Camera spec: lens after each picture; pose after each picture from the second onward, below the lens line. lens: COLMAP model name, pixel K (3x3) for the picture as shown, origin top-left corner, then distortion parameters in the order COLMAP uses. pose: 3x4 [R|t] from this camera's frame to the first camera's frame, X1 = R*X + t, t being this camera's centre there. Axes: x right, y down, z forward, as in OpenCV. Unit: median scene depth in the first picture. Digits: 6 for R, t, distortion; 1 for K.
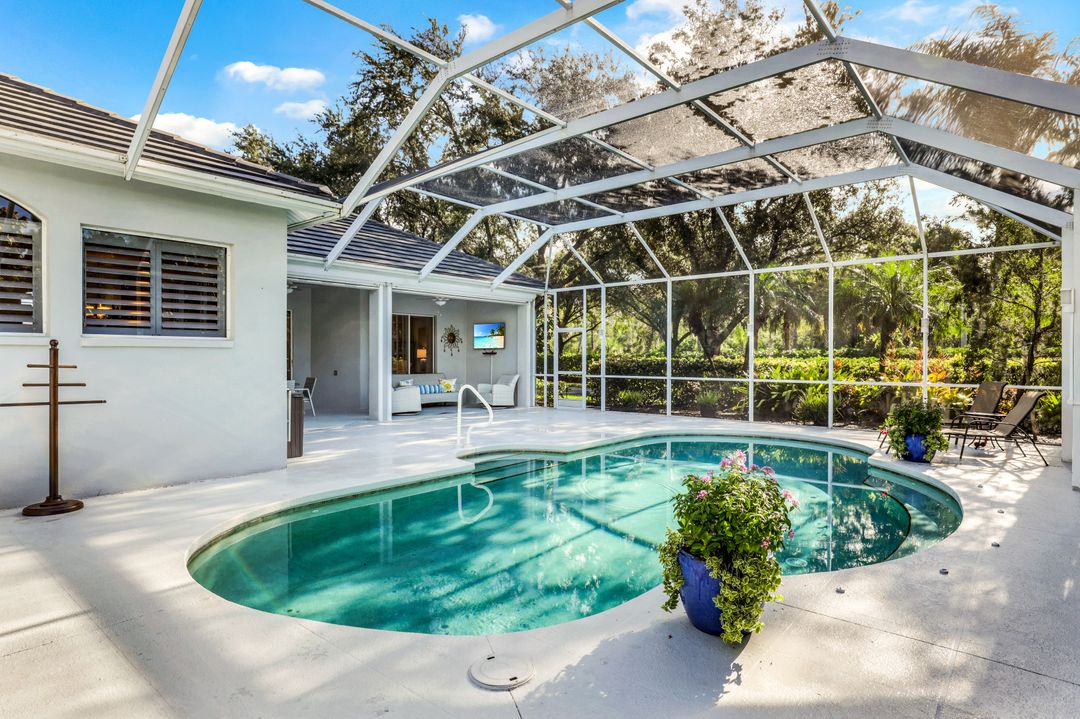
lens RADIAL K [[579.1, 0, 540.0], [0, 579.1, 359.5], [0, 0, 1]] dist [0.001855, 0.002016]
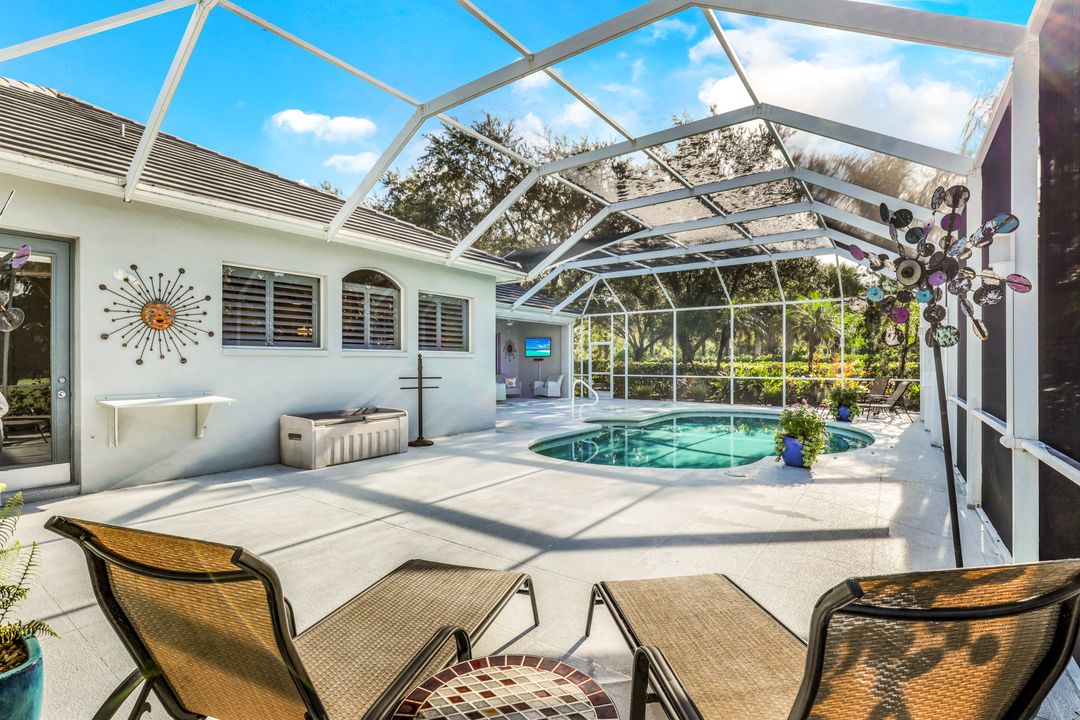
lens RADIAL K [[503.5, 0, 540.0], [0, 503.5, 360.0], [0, 0, 1]] dist [-0.002364, -0.000307]
pose [[0.996694, -0.002034, 0.081220, -0.255503], [0.002612, 0.999972, -0.007008, -0.001425], [-0.081203, 0.007197, 0.996672, -0.290485]]
